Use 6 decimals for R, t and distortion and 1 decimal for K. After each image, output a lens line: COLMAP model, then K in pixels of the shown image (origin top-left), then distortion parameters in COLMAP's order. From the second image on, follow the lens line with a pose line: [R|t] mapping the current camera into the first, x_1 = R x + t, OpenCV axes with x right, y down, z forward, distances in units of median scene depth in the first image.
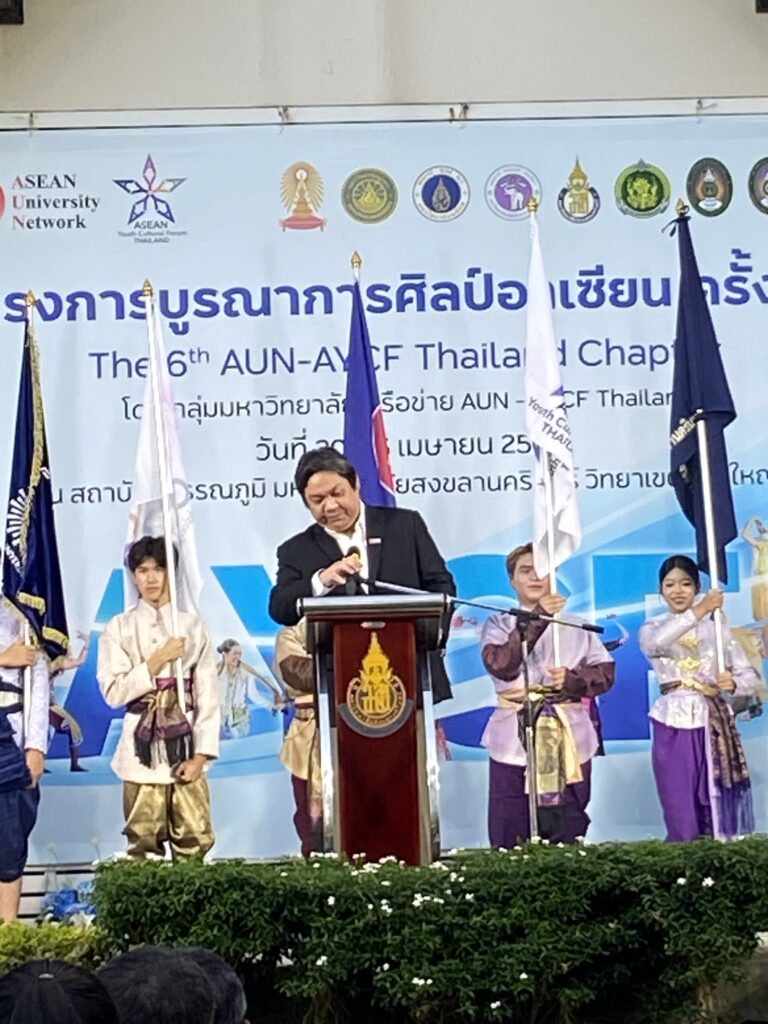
lens RADIAL K [[4031.3, 0, 438.2], [0, 4031.3, 442.1], [0, 0, 1]] dist [0.101242, 0.000000]
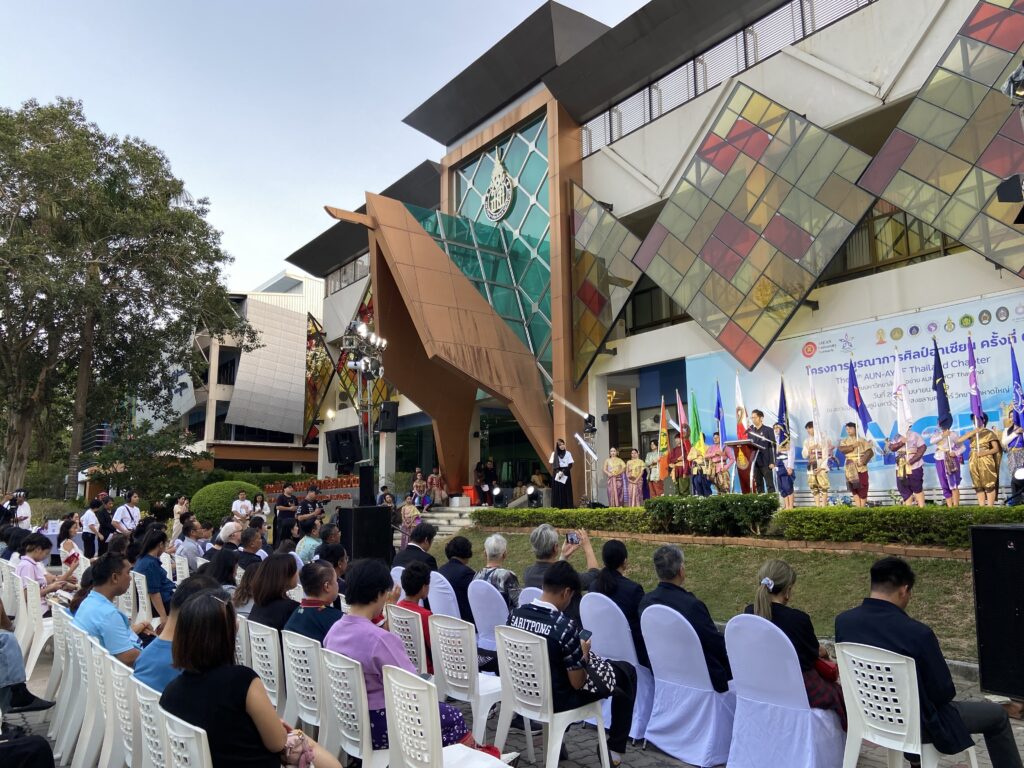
lens RADIAL K [[774.5, 0, 493.3], [0, 774.5, 383.6], [0, 0, 1]] dist [0.074098, -0.074598]
pose [[0.540847, -0.106361, -0.834369, 0.444457], [0.100161, 0.993059, -0.061665, -0.000258], [0.835136, -0.050220, 0.547746, 0.185642]]
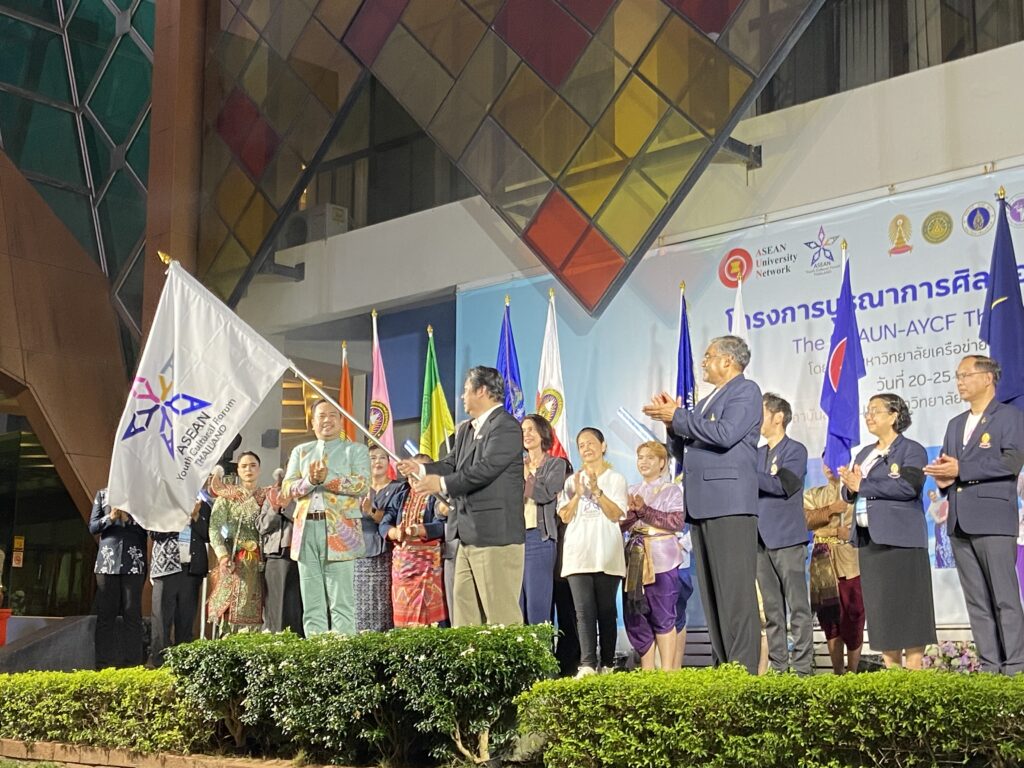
lens RADIAL K [[1534.5, 0, 516.0], [0, 1534.5, 379.2], [0, 0, 1]] dist [0.107532, 0.000000]
pose [[0.697691, -0.096028, -0.709934, 0.313252], [0.067077, 0.995379, -0.068718, 0.034236], [0.713252, 0.000324, 0.700908, 0.428383]]
